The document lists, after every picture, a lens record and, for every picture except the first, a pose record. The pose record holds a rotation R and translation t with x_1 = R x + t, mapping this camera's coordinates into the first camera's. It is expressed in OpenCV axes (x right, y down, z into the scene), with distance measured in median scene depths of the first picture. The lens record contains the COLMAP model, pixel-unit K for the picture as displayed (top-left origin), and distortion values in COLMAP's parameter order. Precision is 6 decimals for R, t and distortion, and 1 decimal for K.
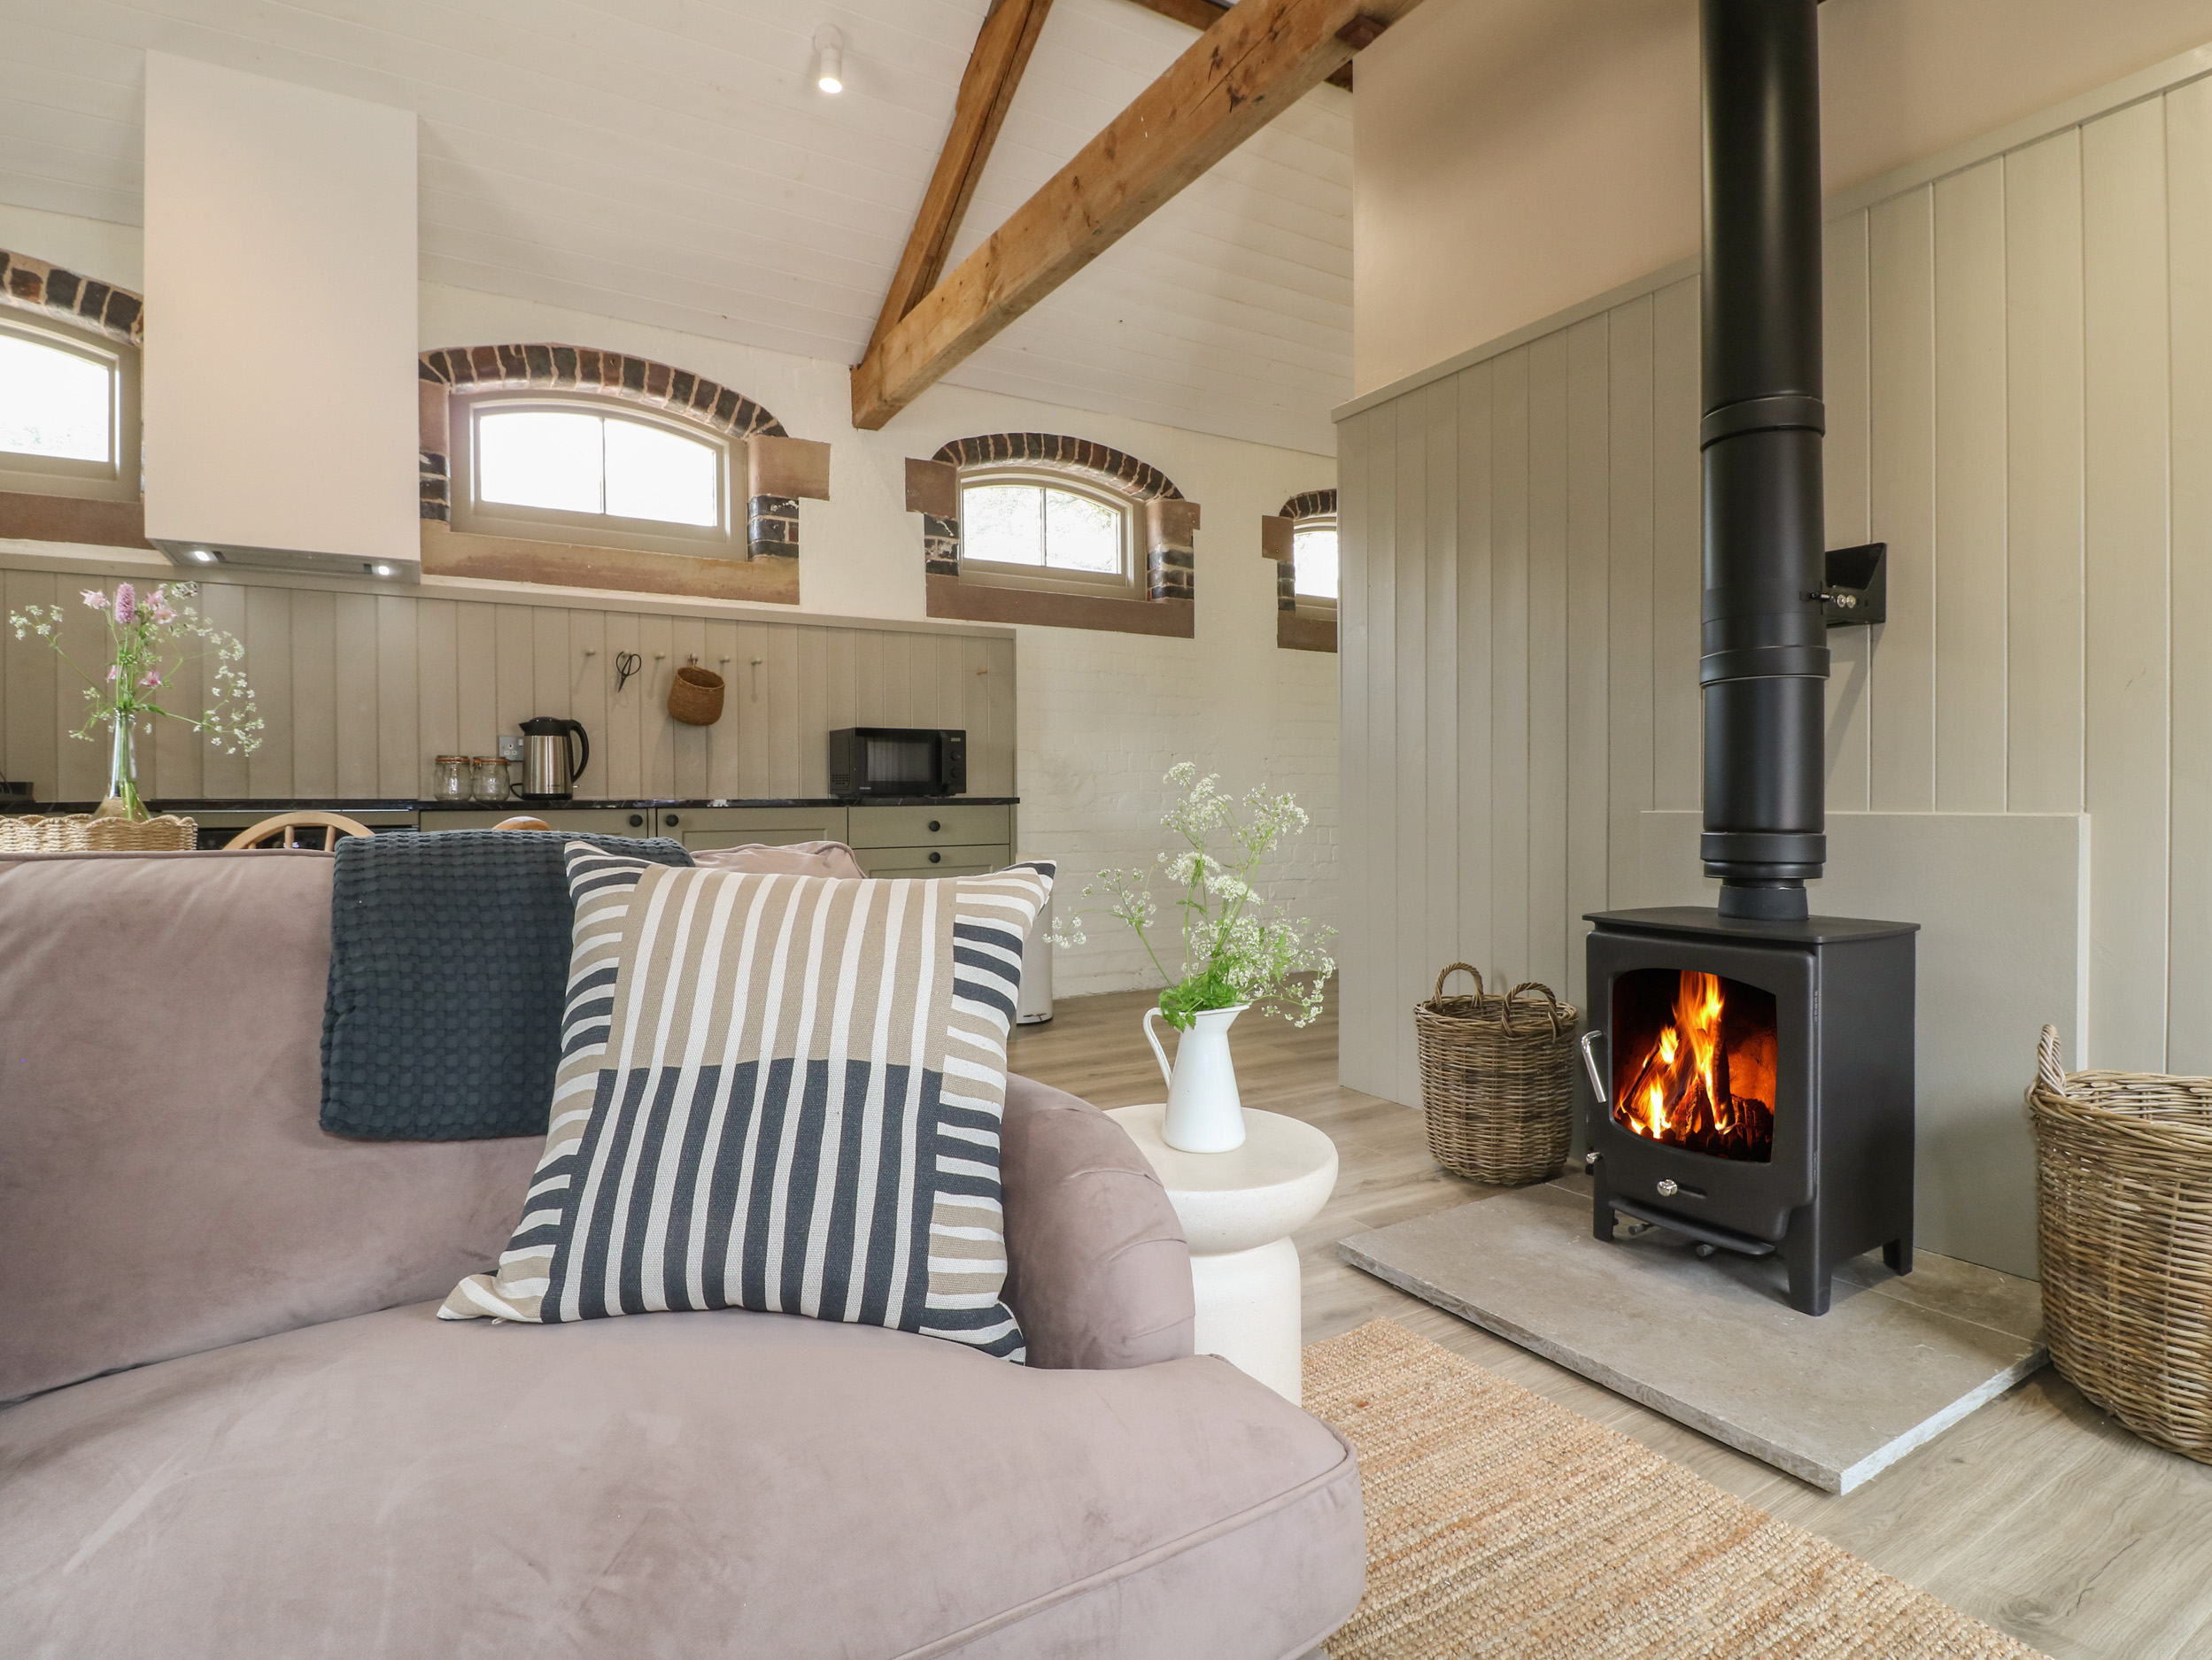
lens RADIAL K [[1151.6, 0, 1110.5], [0, 1151.6, 808.2], [0, 0, 1]] dist [0.000189, -0.014165]
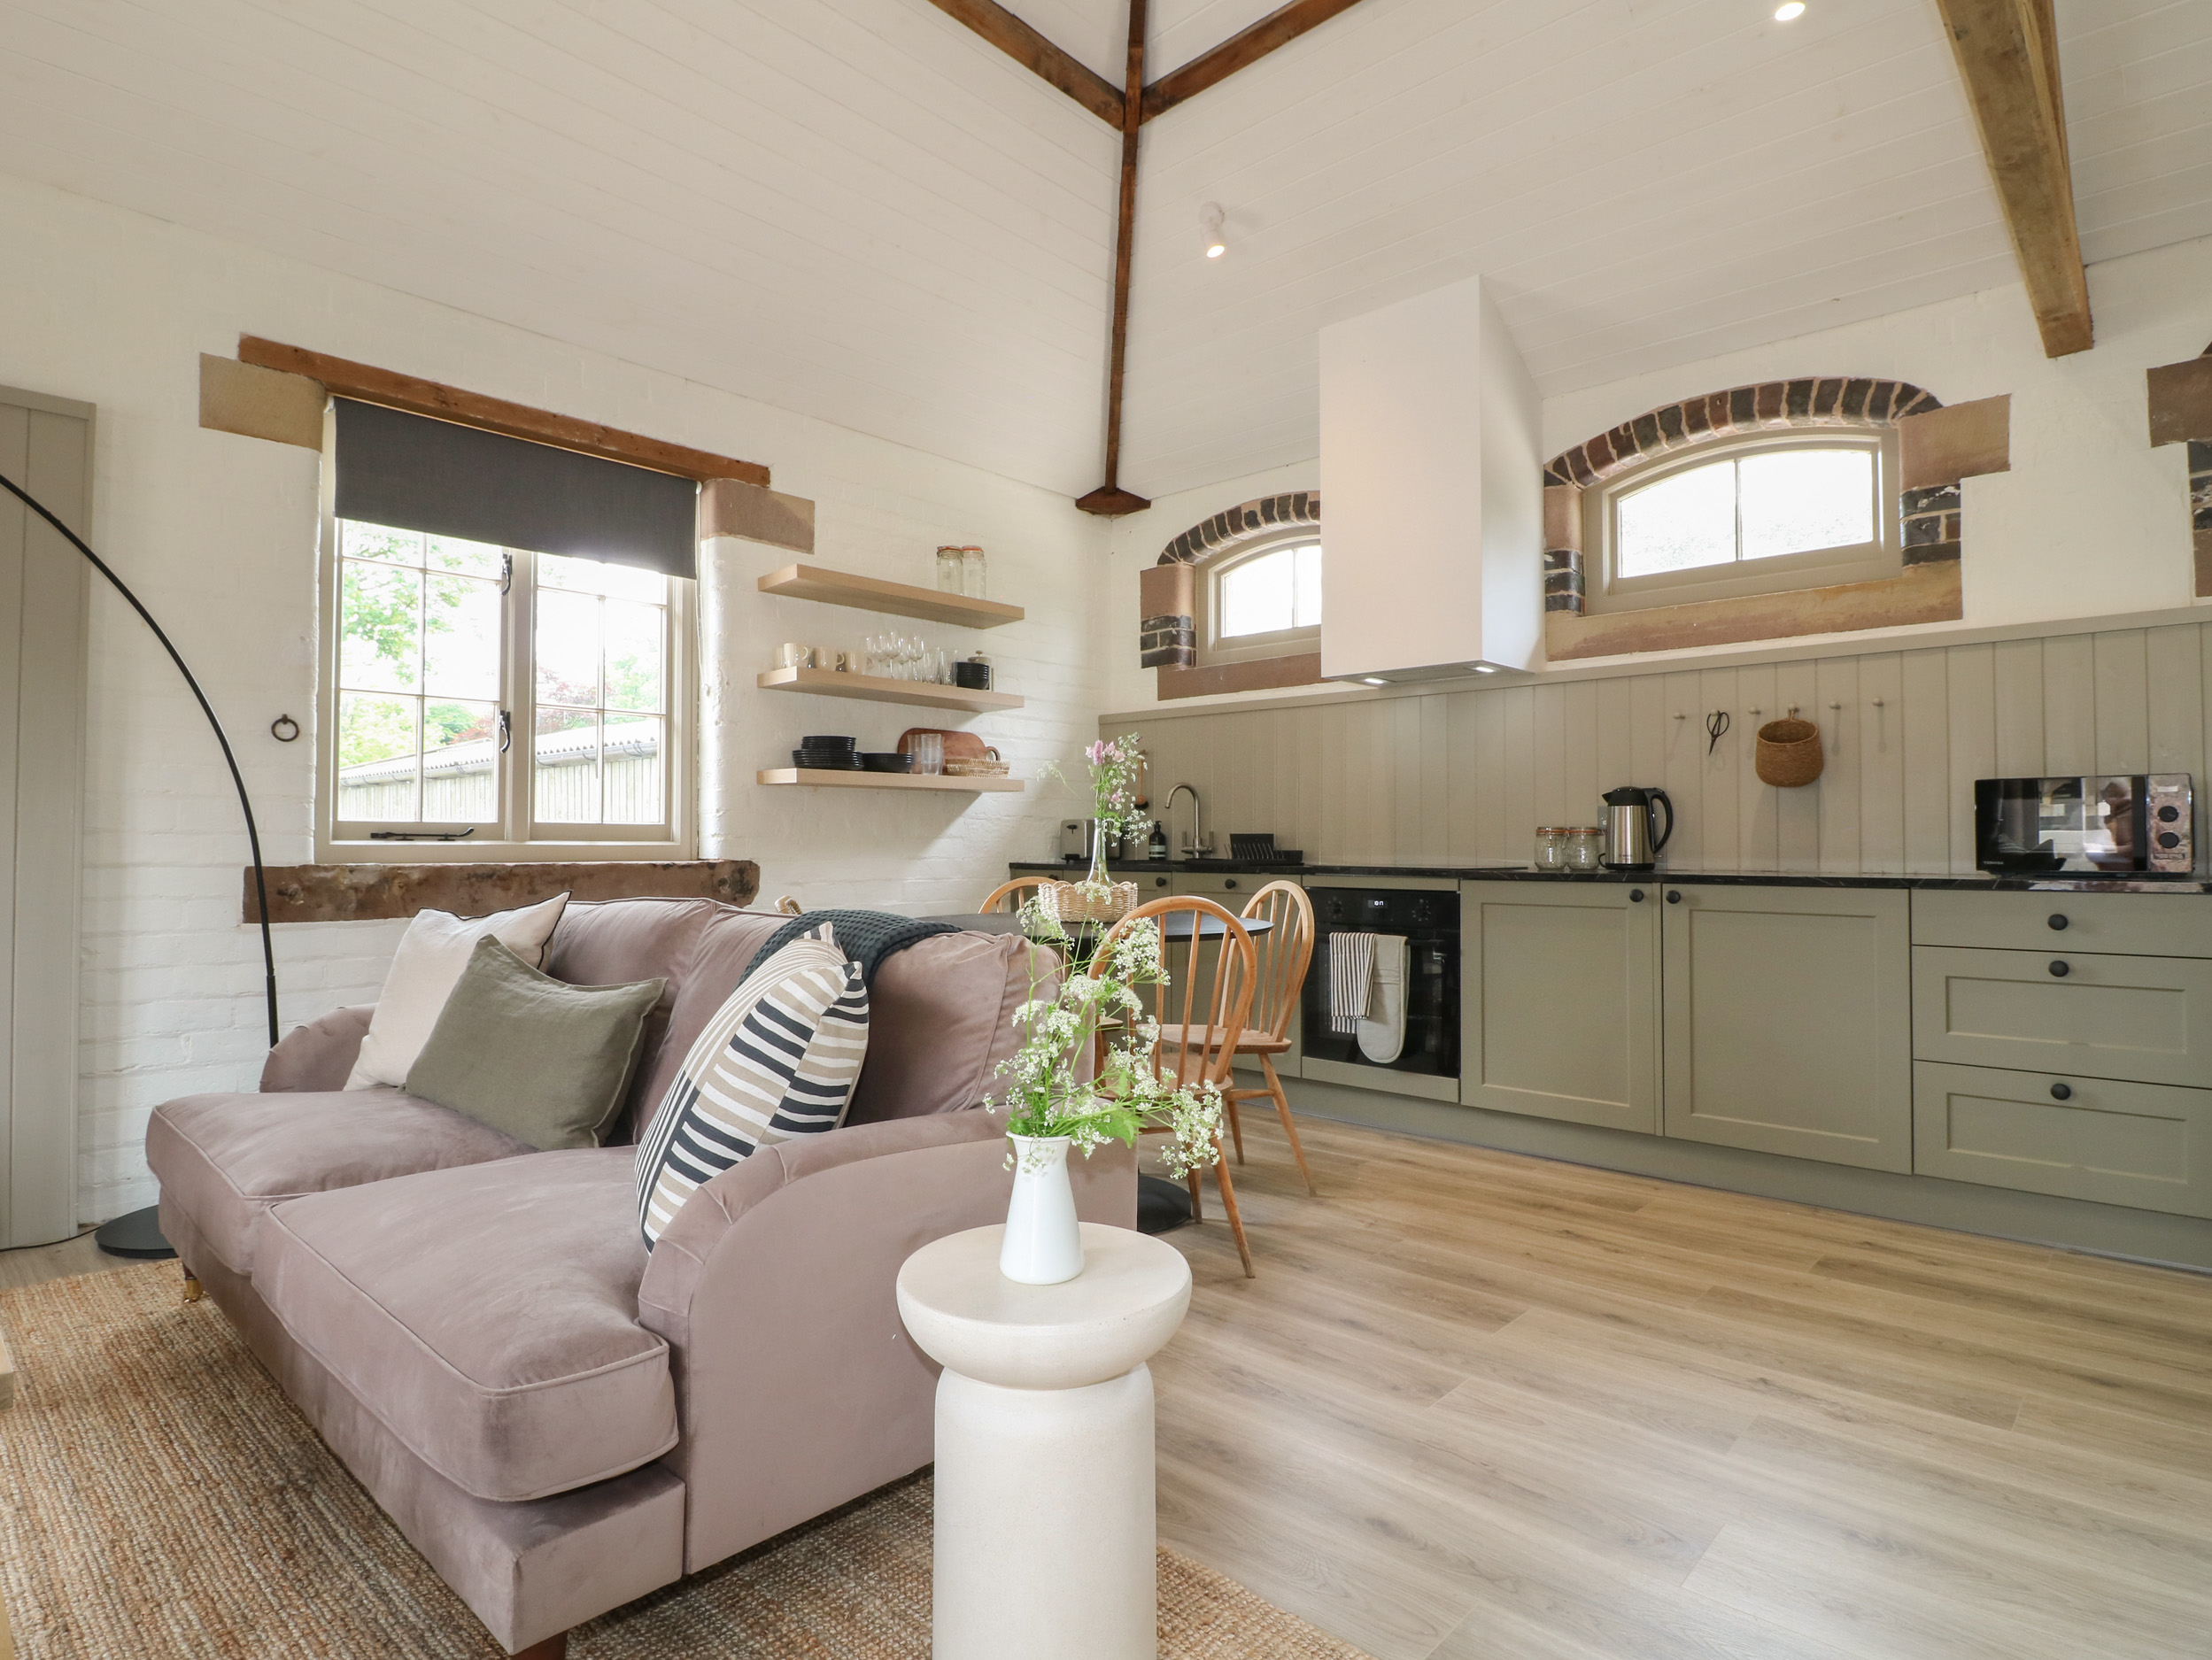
lens RADIAL K [[1174.3, 0, 1075.5], [0, 1174.3, 814.0], [0, 0, 1]] dist [0.002263, -0.014721]
pose [[0.257425, -0.017806, -0.966134, 0.349846], [-0.011514, 0.999703, -0.021493, -0.025671], [0.966230, 0.016657, 0.257143, 0.252769]]
